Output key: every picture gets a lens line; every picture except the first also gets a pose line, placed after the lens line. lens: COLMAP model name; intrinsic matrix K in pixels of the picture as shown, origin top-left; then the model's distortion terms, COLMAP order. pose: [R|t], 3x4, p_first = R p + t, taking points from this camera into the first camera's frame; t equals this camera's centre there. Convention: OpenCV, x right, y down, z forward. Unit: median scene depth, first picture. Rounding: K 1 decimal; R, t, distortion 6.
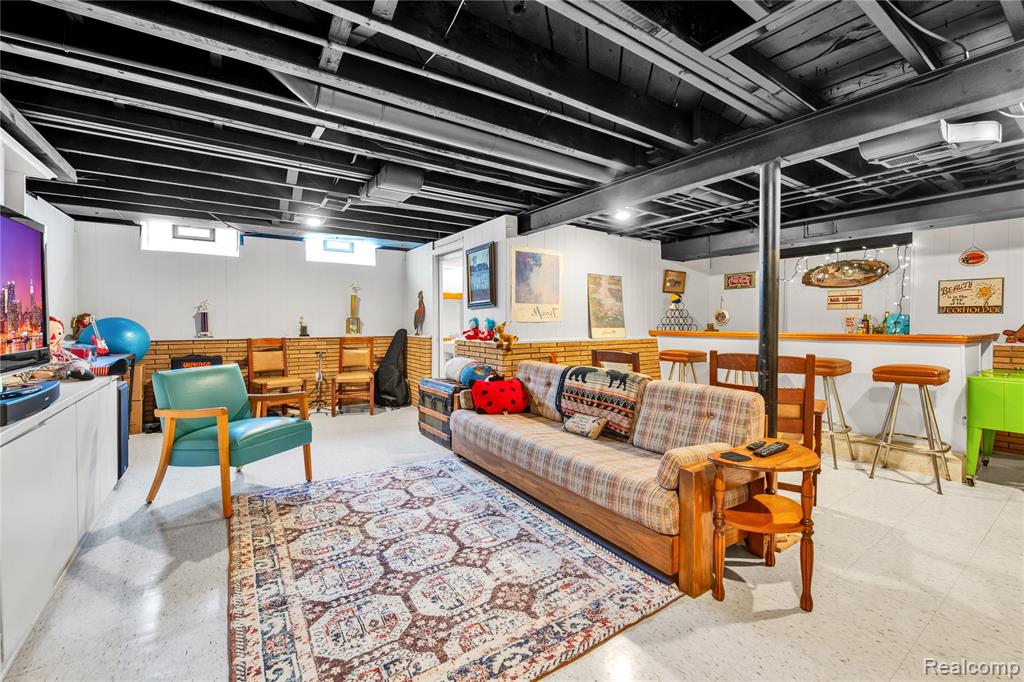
lens RADIAL K [[428.8, 0, 511.9], [0, 428.8, 322.1], [0, 0, 1]] dist [0.006886, -0.000346]
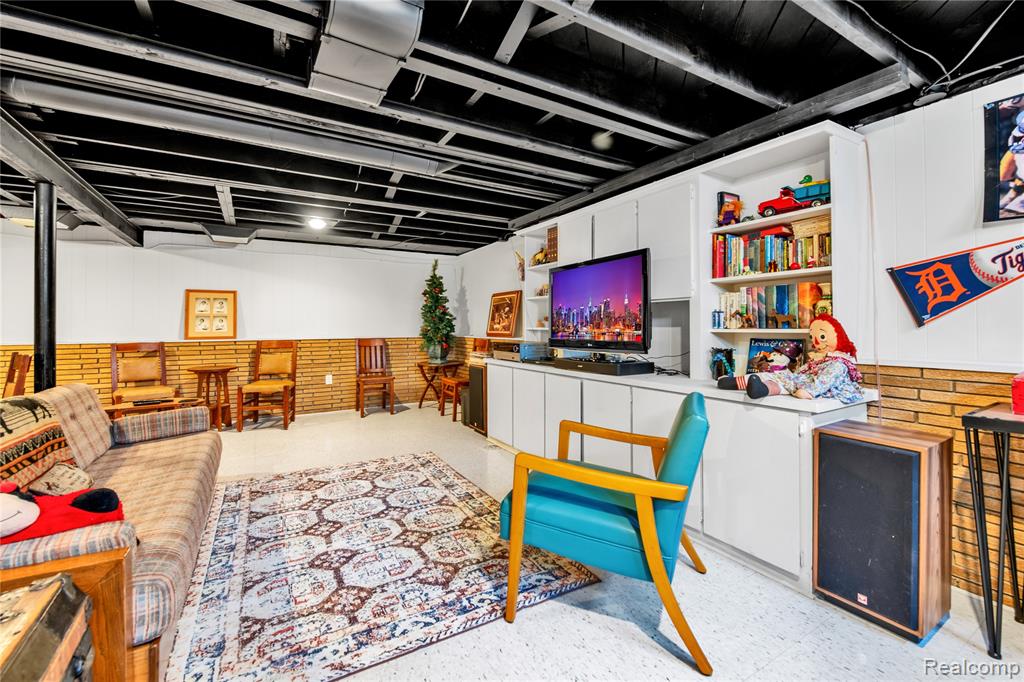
lens RADIAL K [[428.8, 0, 511.9], [0, 428.8, 322.1], [0, 0, 1]] dist [0.006886, -0.000346]
pose [[-0.998510, 0.005857, 0.054247, -0.659937], [0.005784, 0.999982, -0.001501, 0.007531], [-0.054254, -0.001185, -0.998526, 1.996566]]
